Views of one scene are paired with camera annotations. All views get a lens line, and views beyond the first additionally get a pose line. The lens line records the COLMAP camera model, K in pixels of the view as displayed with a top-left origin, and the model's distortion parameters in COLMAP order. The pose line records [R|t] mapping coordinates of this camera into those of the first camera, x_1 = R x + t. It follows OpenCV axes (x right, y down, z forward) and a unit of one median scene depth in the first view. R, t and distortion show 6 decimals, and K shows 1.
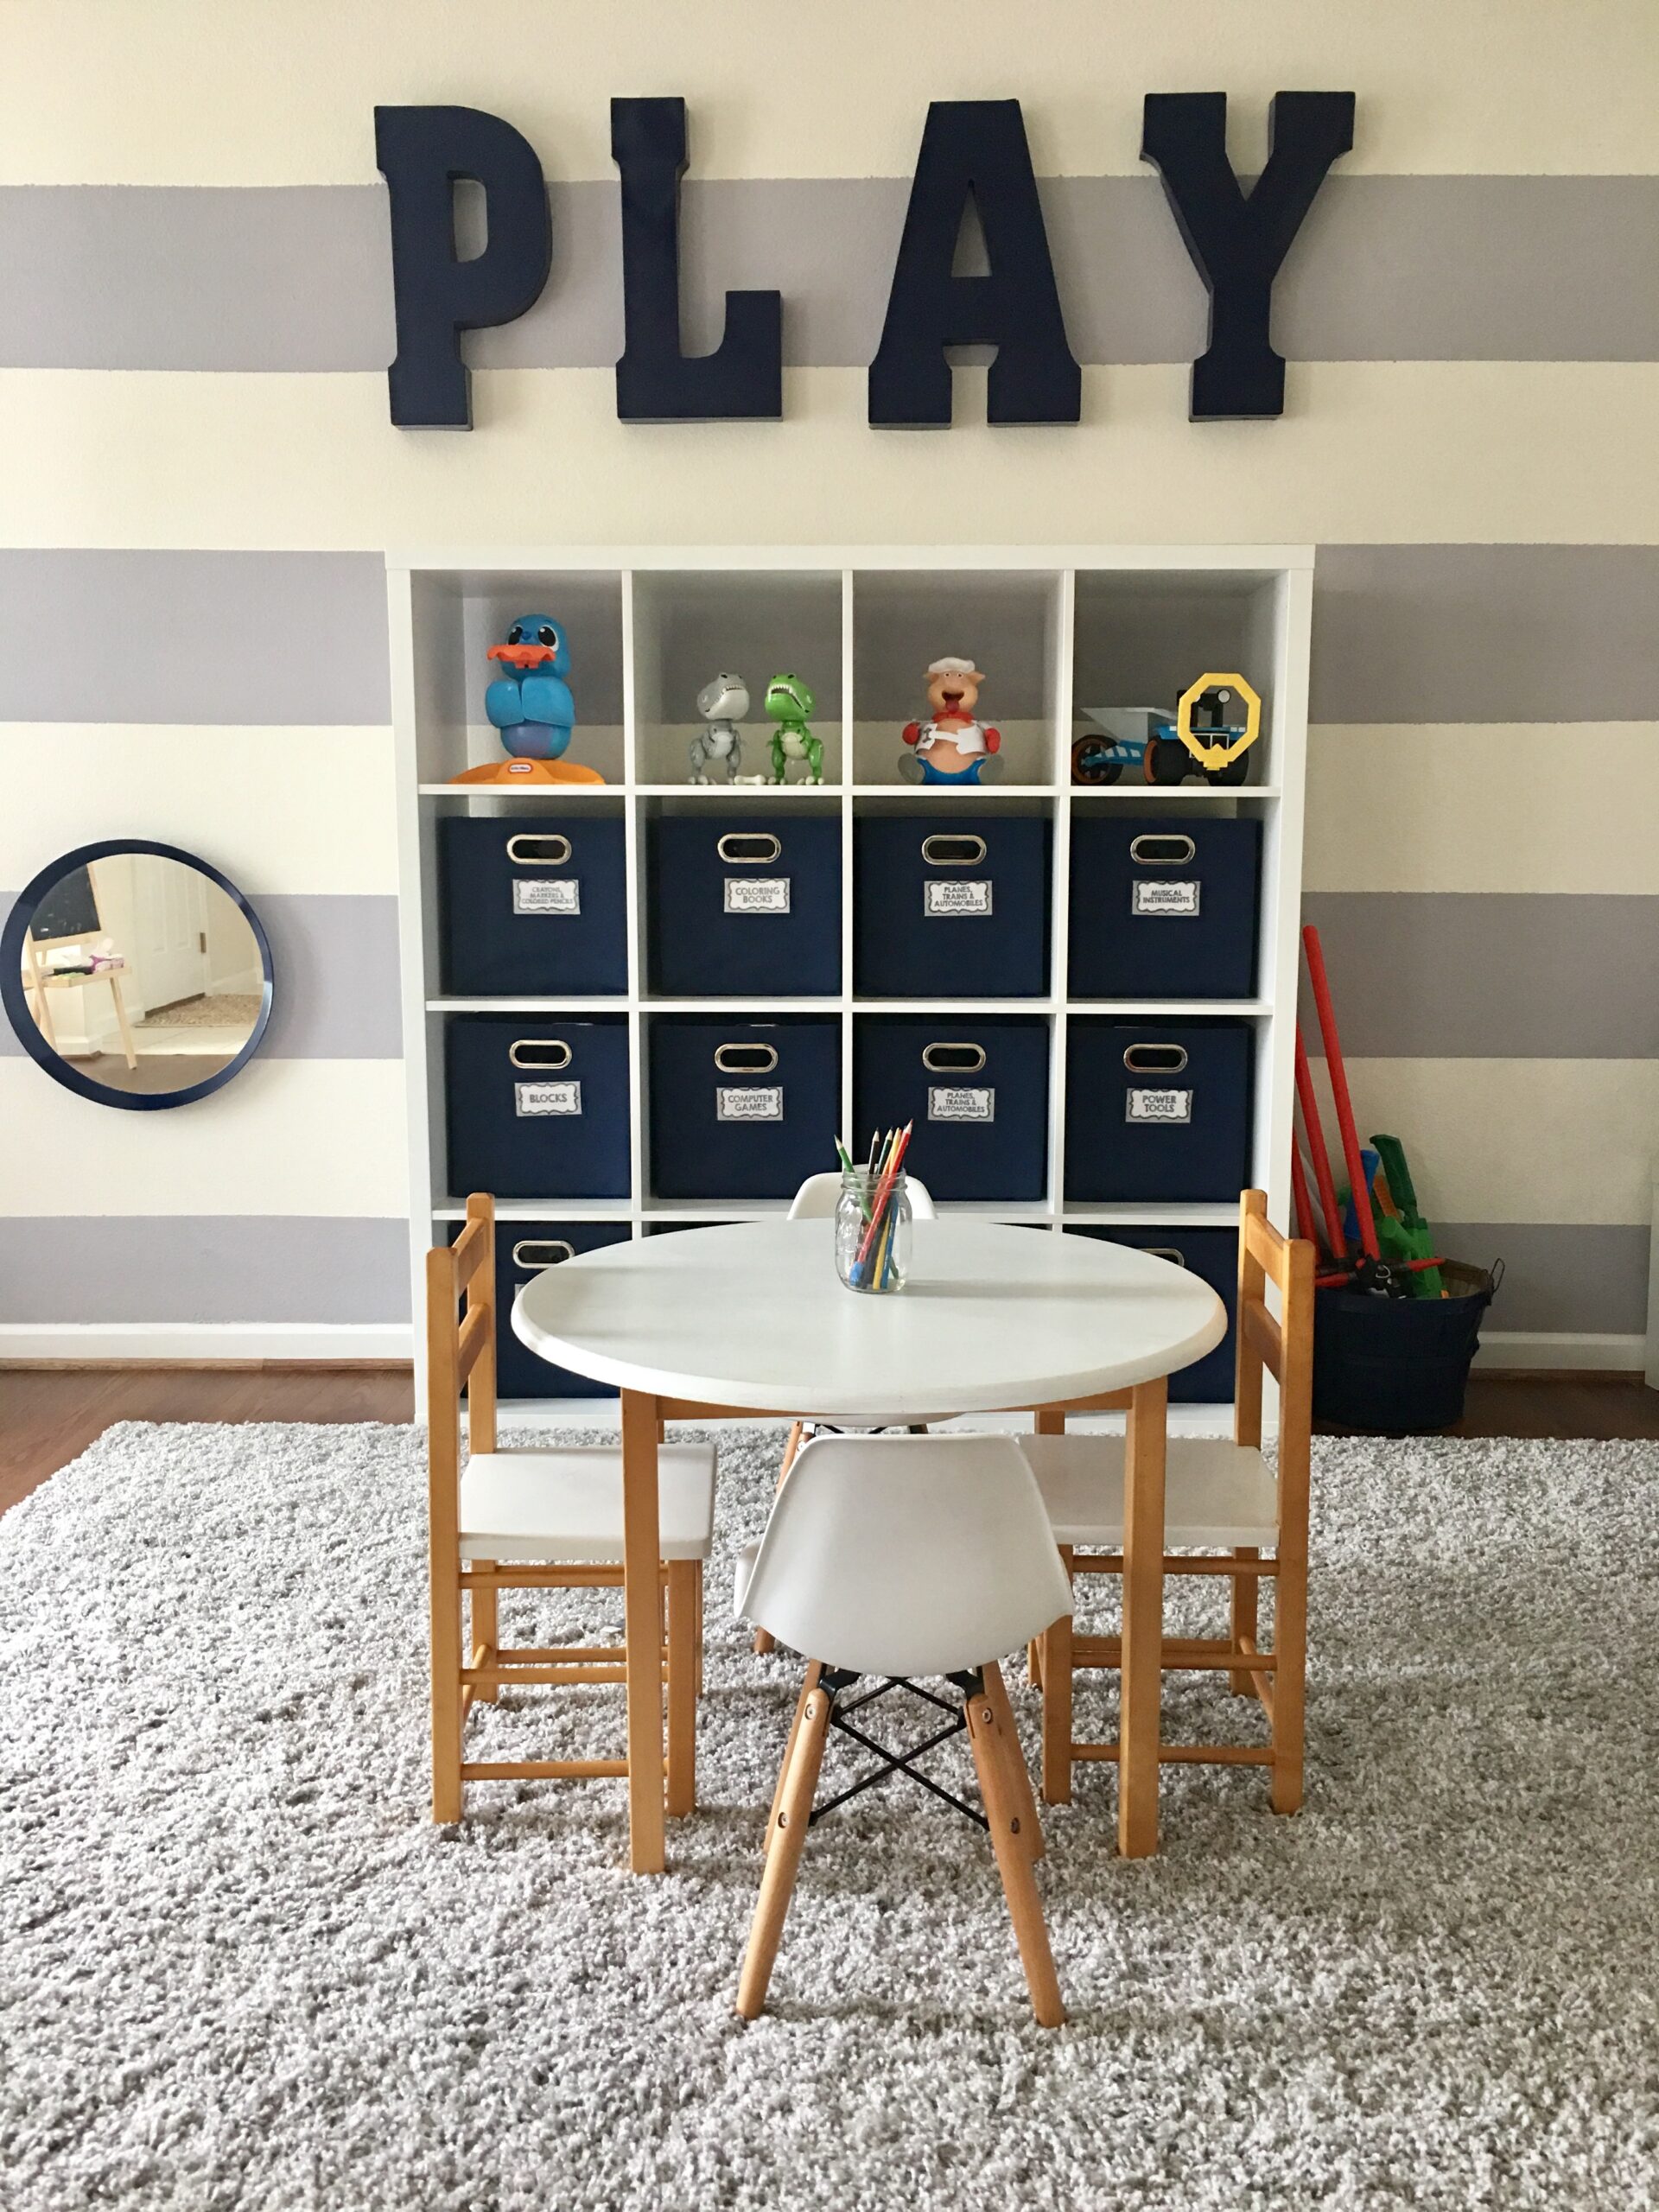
lens RADIAL K [[1881.0, 0, 831.9], [0, 1881.0, 1096.7], [0, 0, 1]] dist [0.070675, -0.099590]
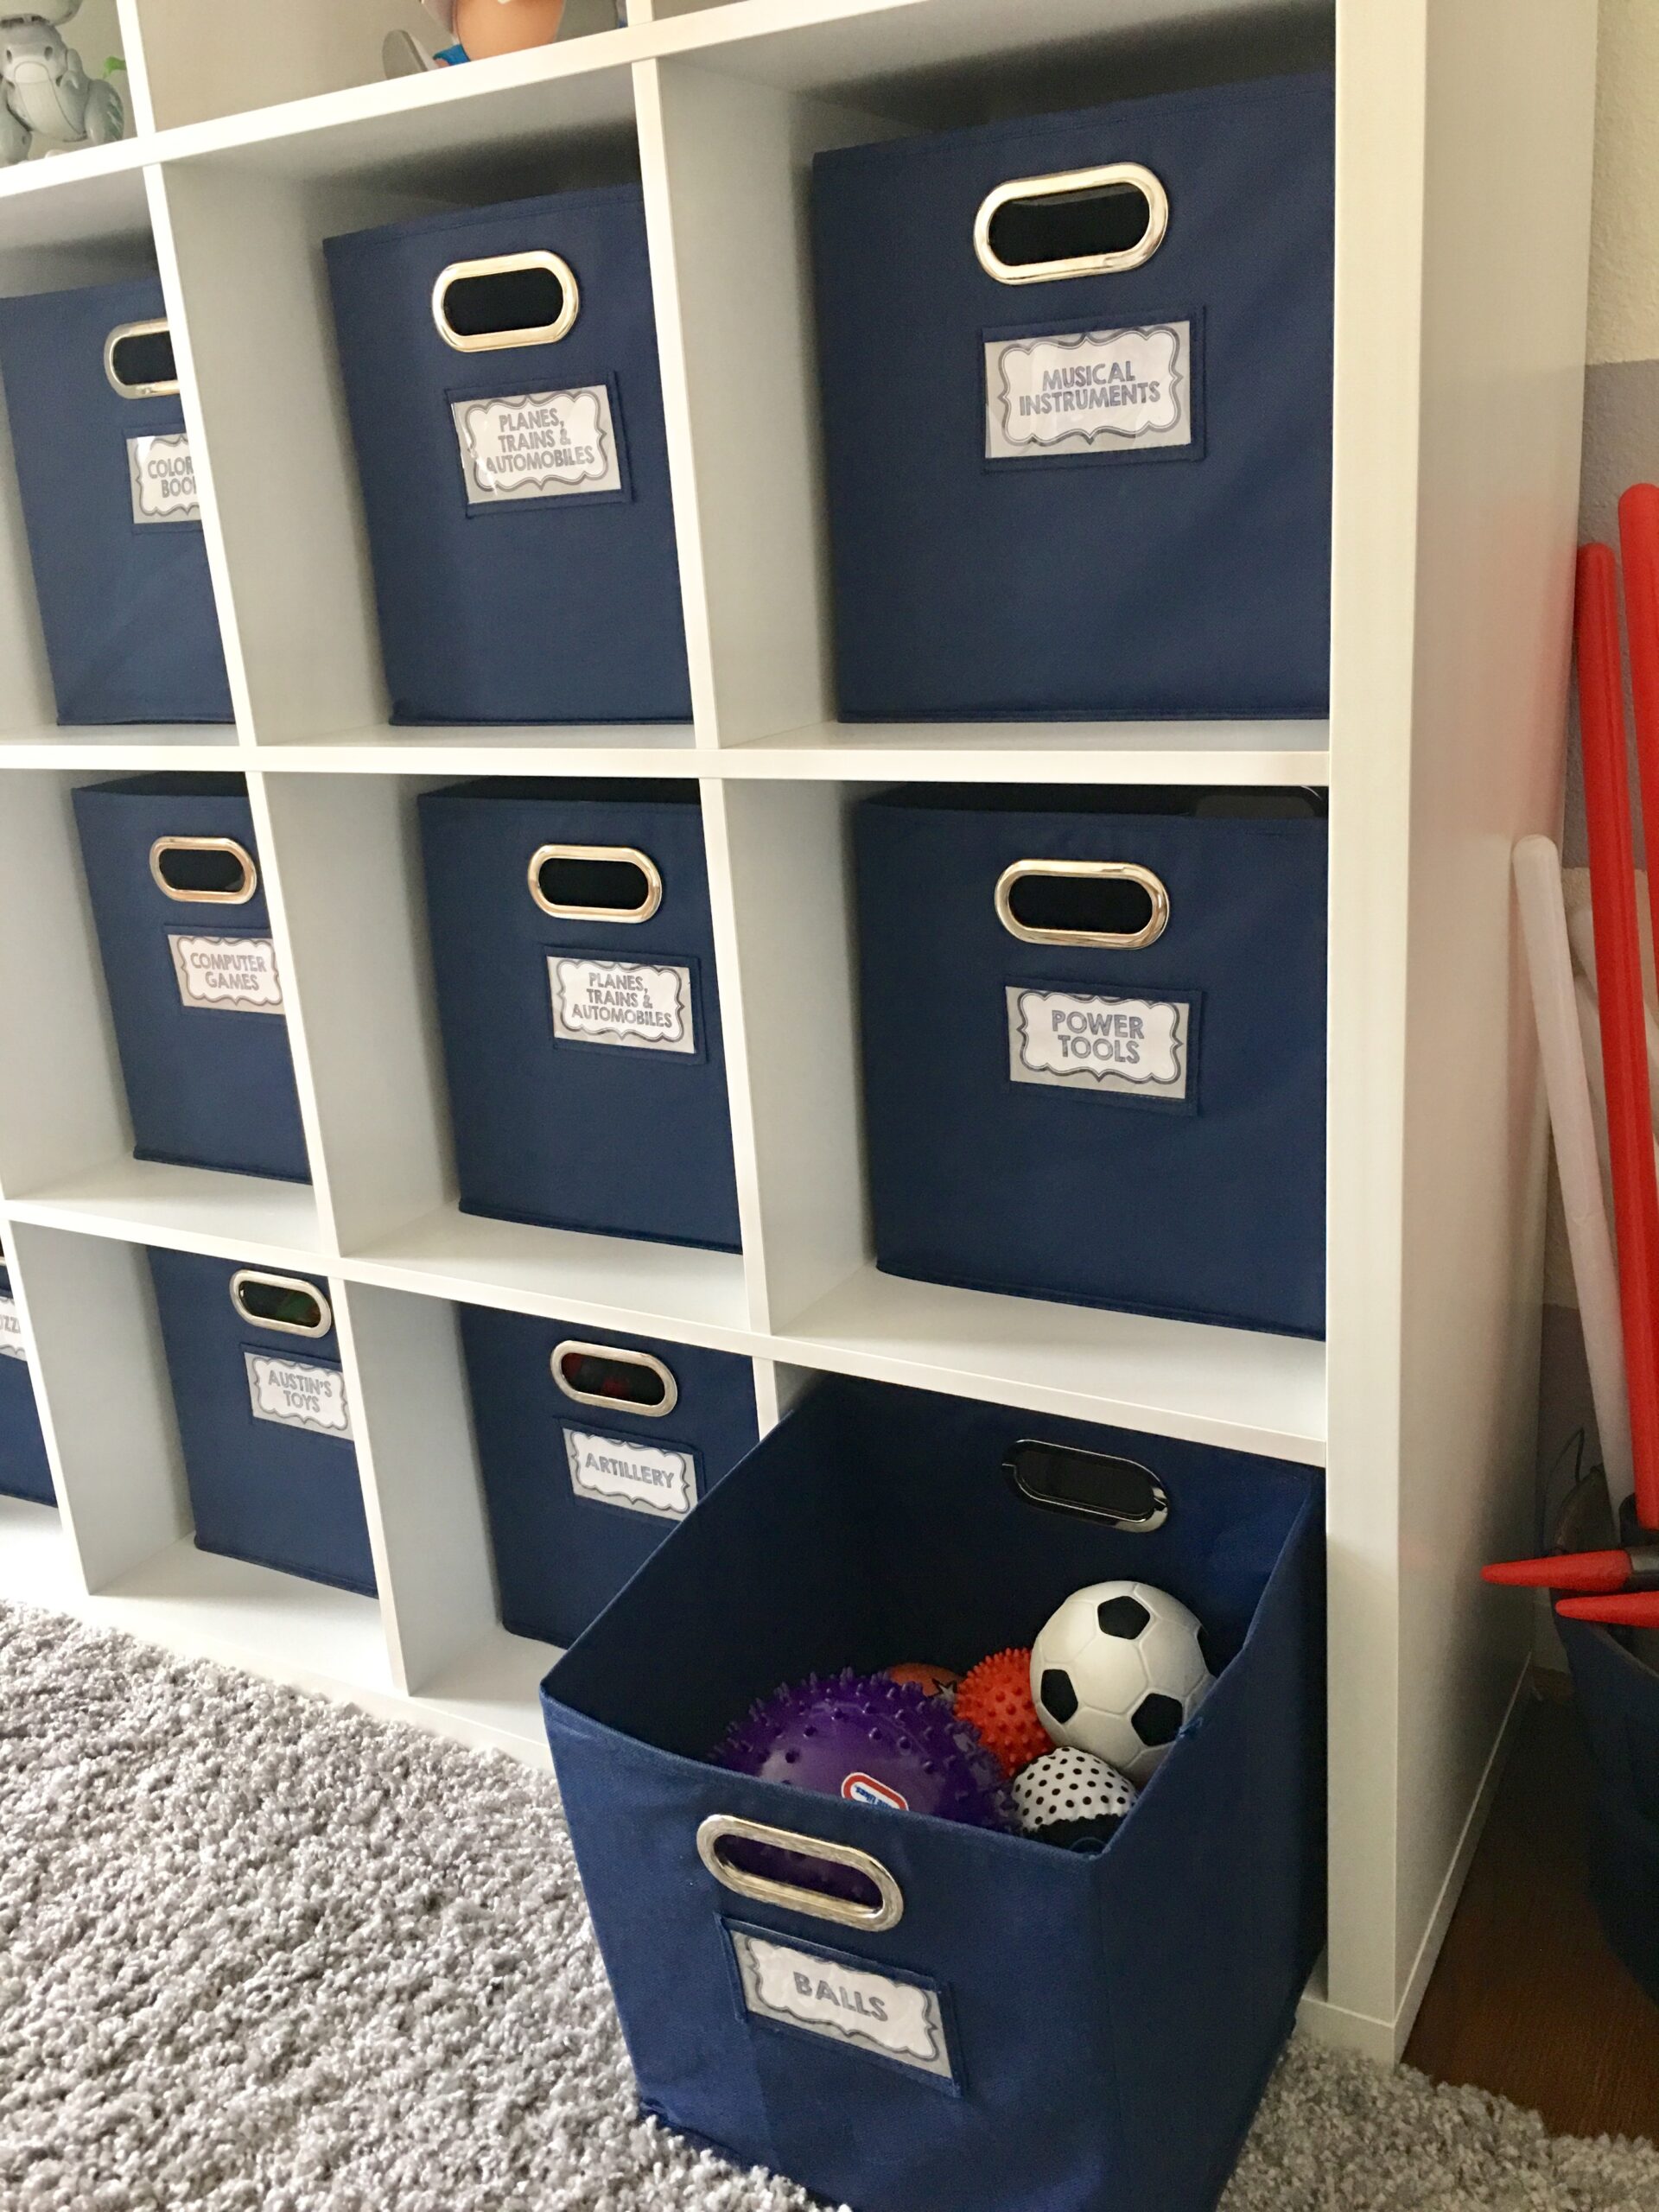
lens RADIAL K [[1881.0, 0, 839.0], [0, 1881.0, 1096.6], [0, 0, 1]] dist [0.070675, -0.099590]
pose [[0.876657, 0.082885, -0.473923, 0.294601], [0.000922, 0.984757, 0.173931, -0.044803], [0.481115, -0.152915, 0.863218, 0.682443]]
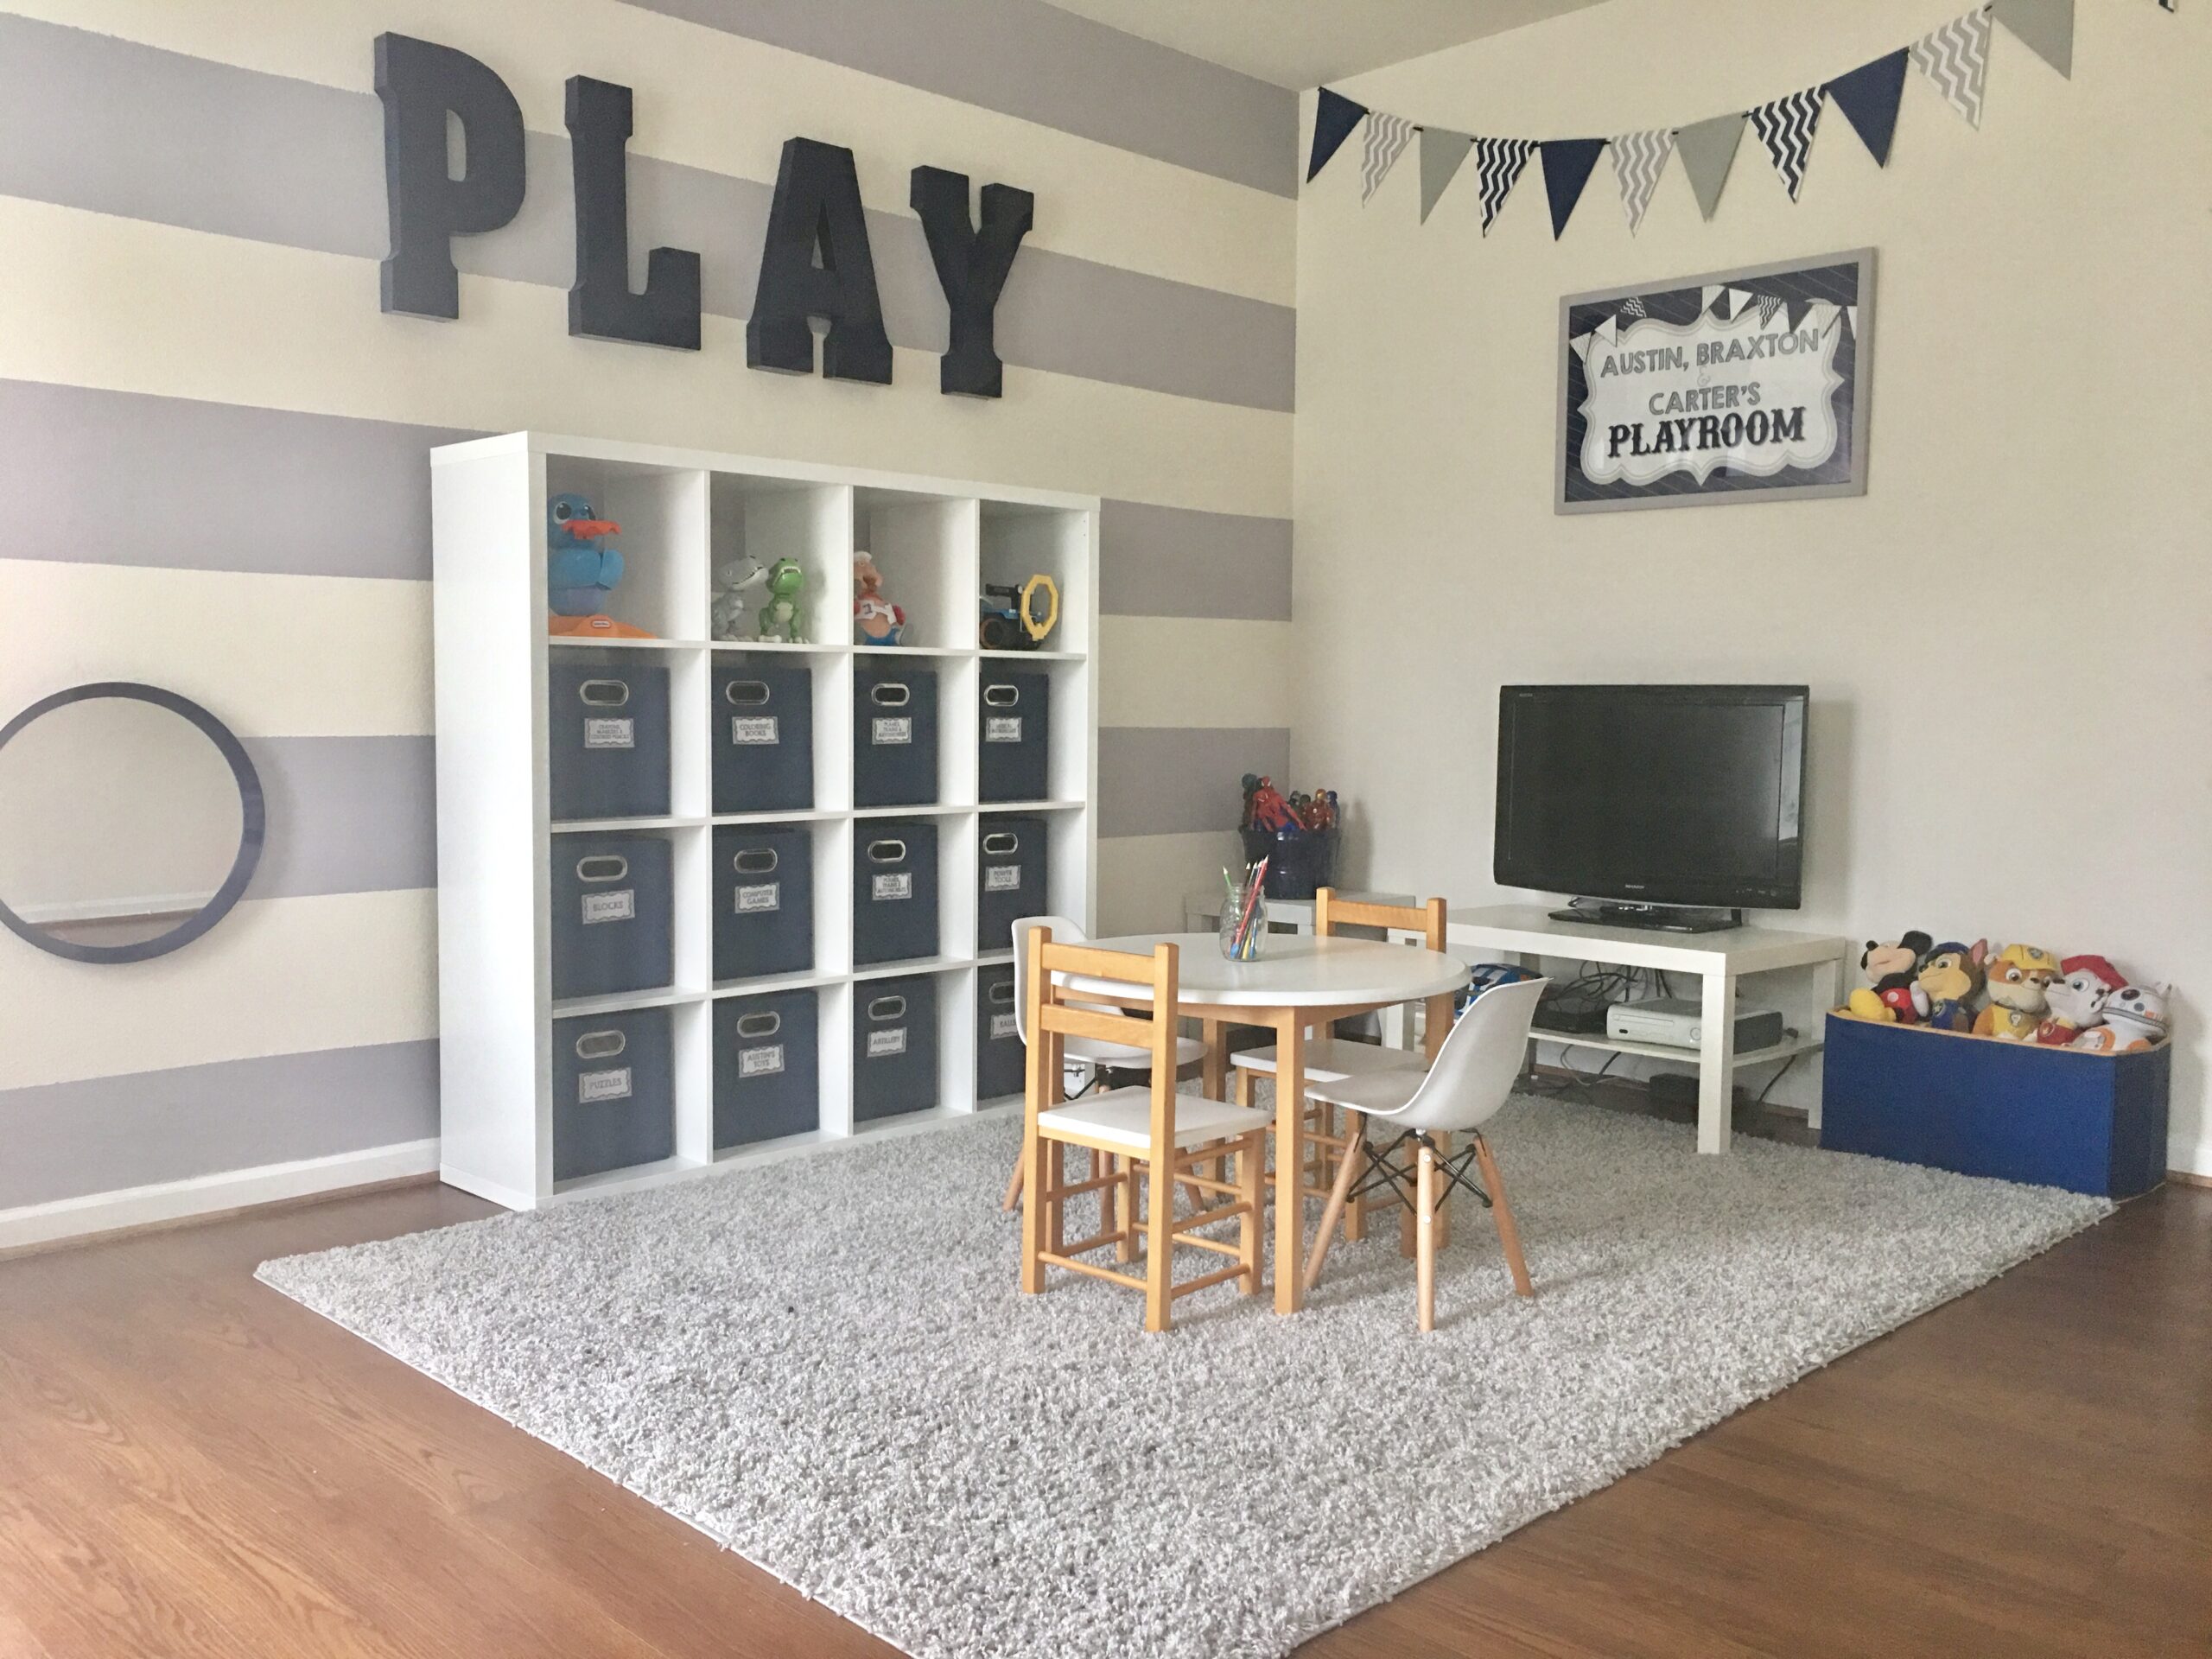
lens RADIAL K [[1881.0, 0, 1101.2], [0, 1881.0, 825.5], [0, 0, 1]] dist [0.070675, -0.099590]
pose [[0.699319, -0.045446, 0.713363, -0.769362], [0.096824, 0.994802, -0.031543, 0.017736], [-0.708221, 0.091130, 0.700084, -0.032396]]
